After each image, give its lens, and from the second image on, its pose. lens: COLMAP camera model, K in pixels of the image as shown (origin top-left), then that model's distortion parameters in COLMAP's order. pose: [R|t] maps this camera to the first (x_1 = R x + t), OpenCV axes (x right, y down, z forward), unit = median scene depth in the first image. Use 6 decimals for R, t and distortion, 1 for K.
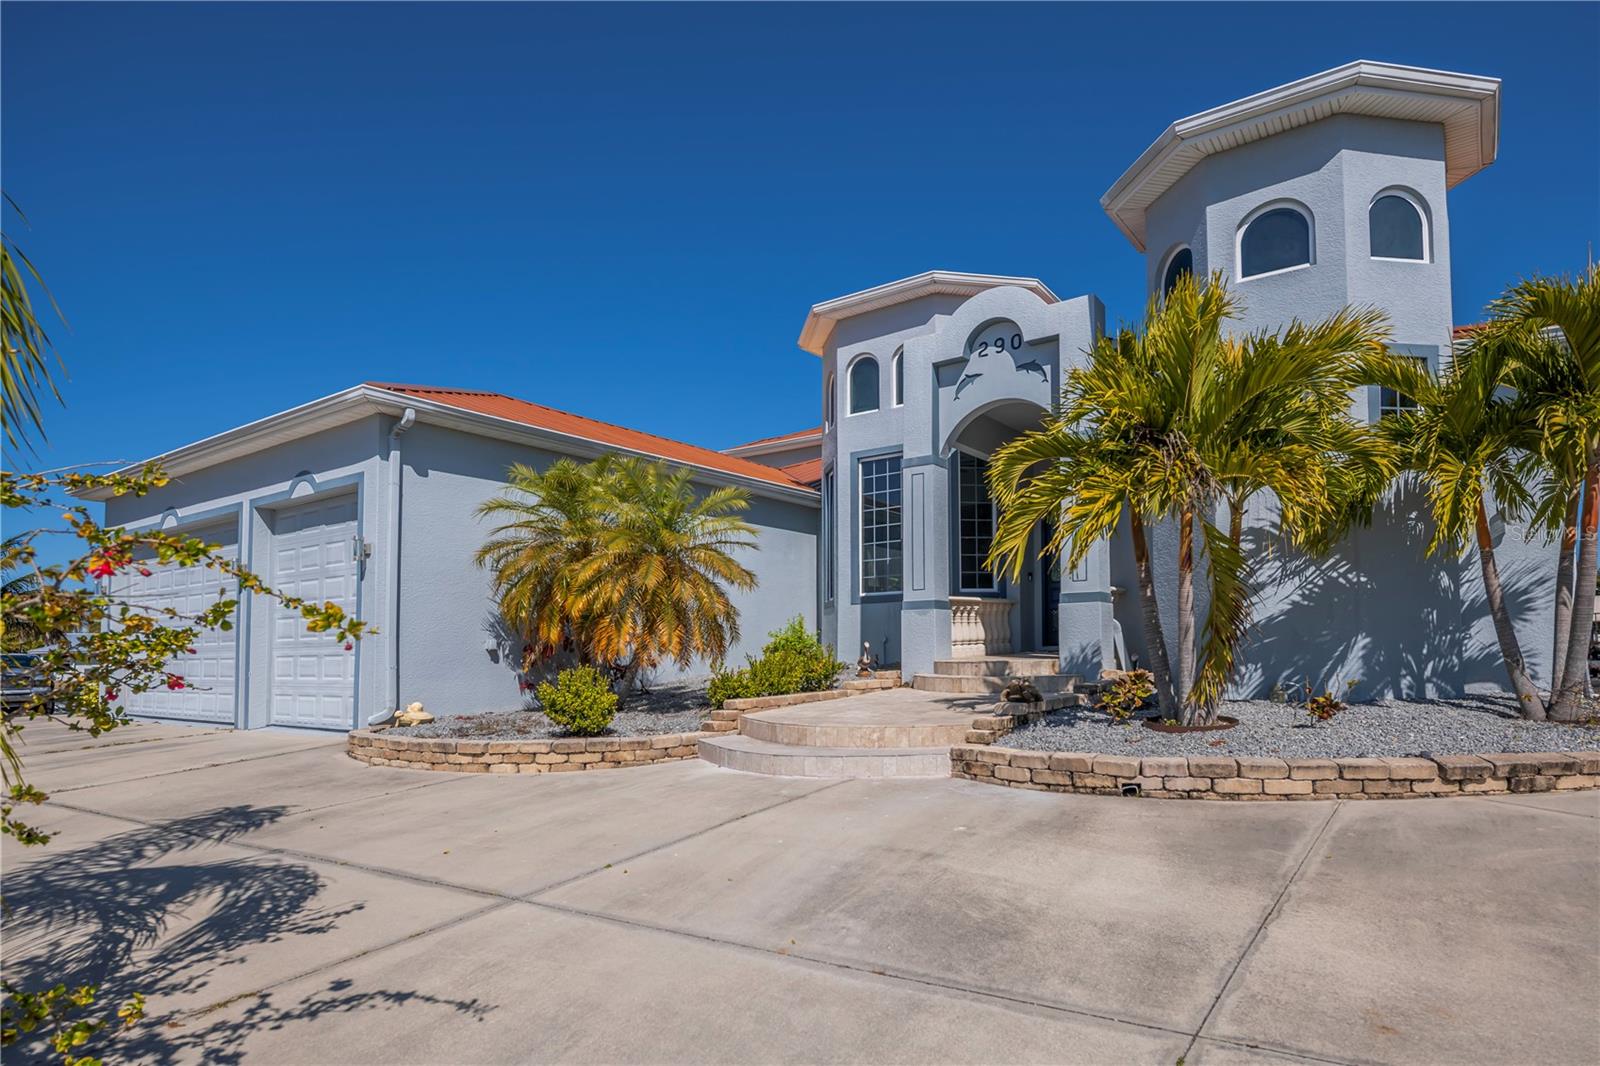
lens RADIAL K [[856.5, 0, 747.3], [0, 856.5, 635.2], [0, 0, 1]] dist [-0.000825, -0.000581]
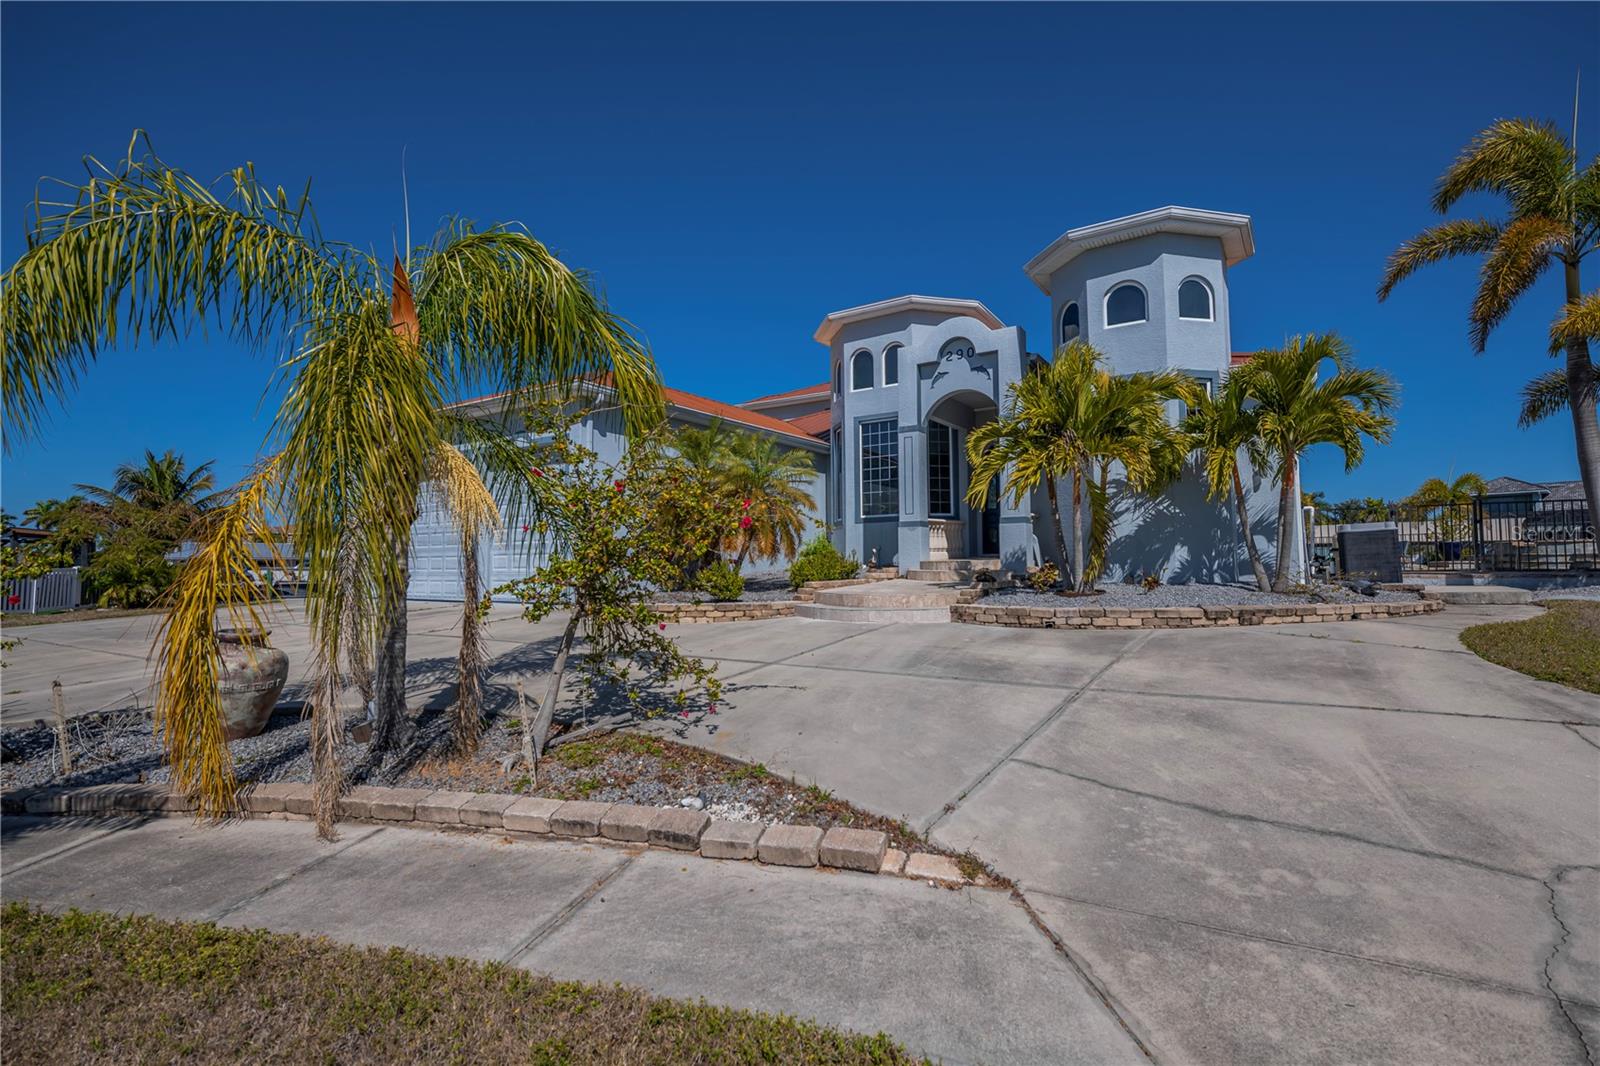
lens RADIAL K [[721.3, 0, 811.4], [0, 721.3, 528.7], [0, 0, 1]] dist [-0.013814, -0.000683]
pose [[0.992703, 0.007437, 0.120352, -0.152156], [-0.003957, 0.999568, -0.029129, 0.013349], [-0.120516, 0.028440, 0.992304, -0.293856]]
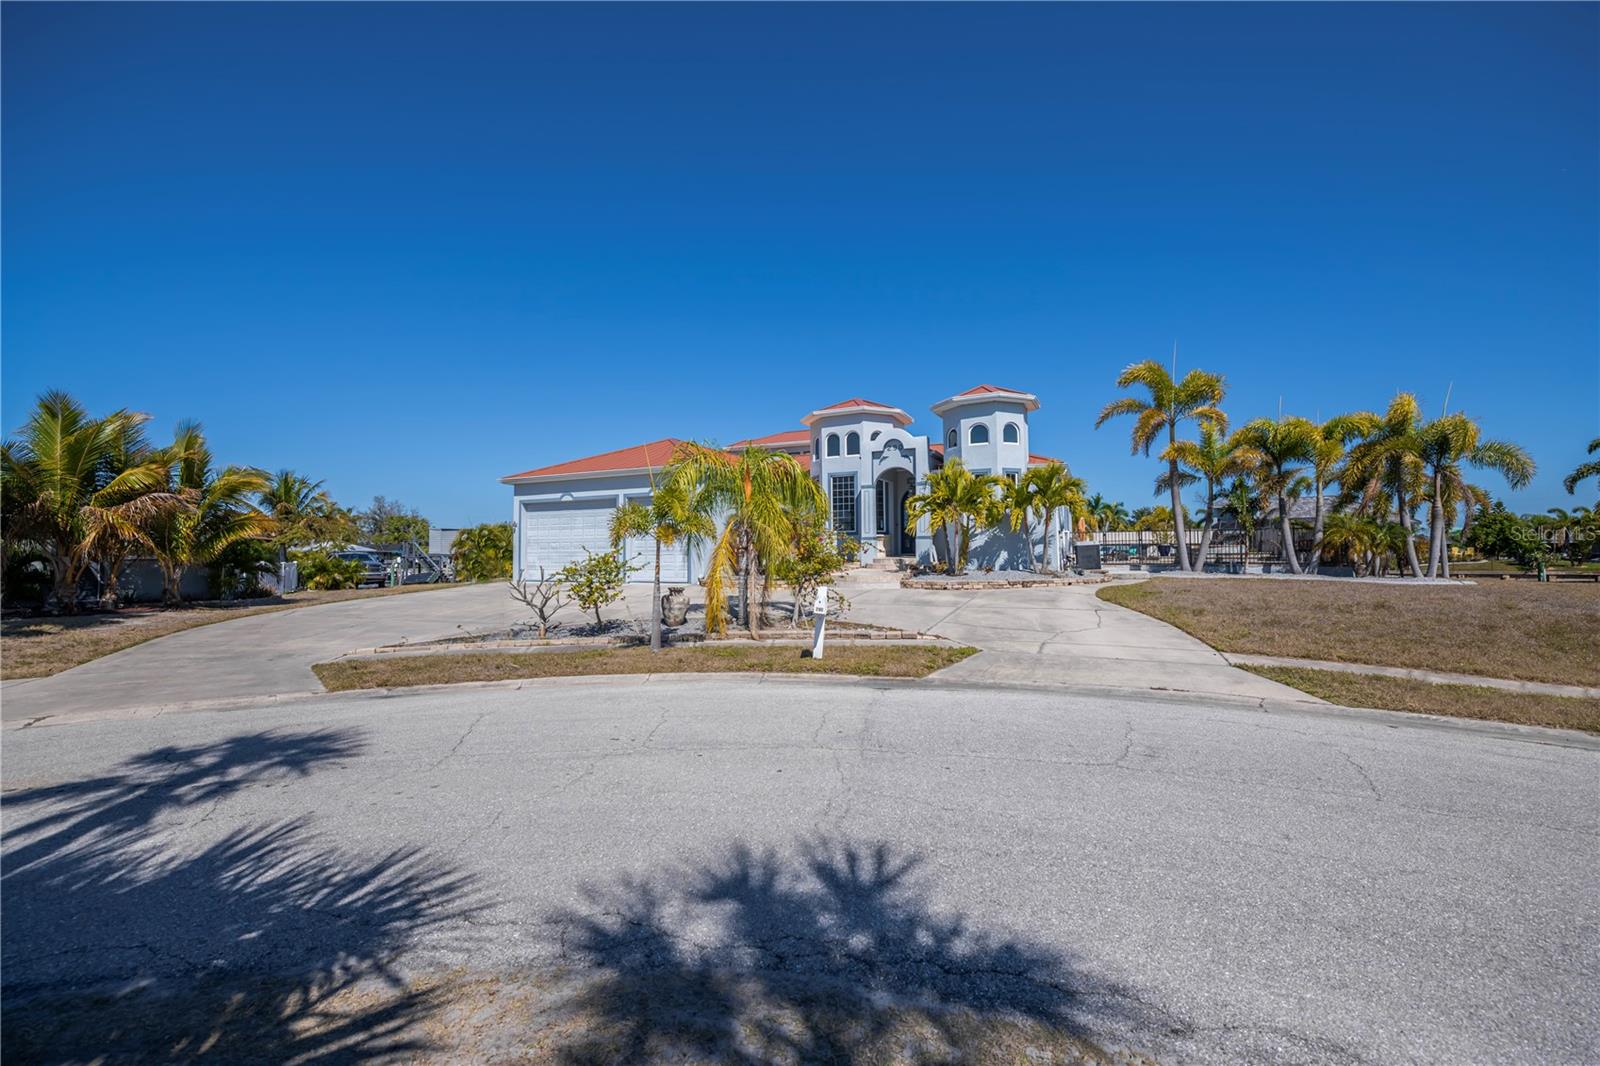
lens RADIAL K [[638.8, 0, 807.9], [0, 638.8, 527.4], [0, 0, 1]] dist [-0.013713, -0.002794]
pose [[0.966049, 0.011354, 0.258111, -0.659981], [-0.005789, 0.999734, -0.022310, -0.029763], [-0.258295, 0.020058, 0.965858, -1.208171]]
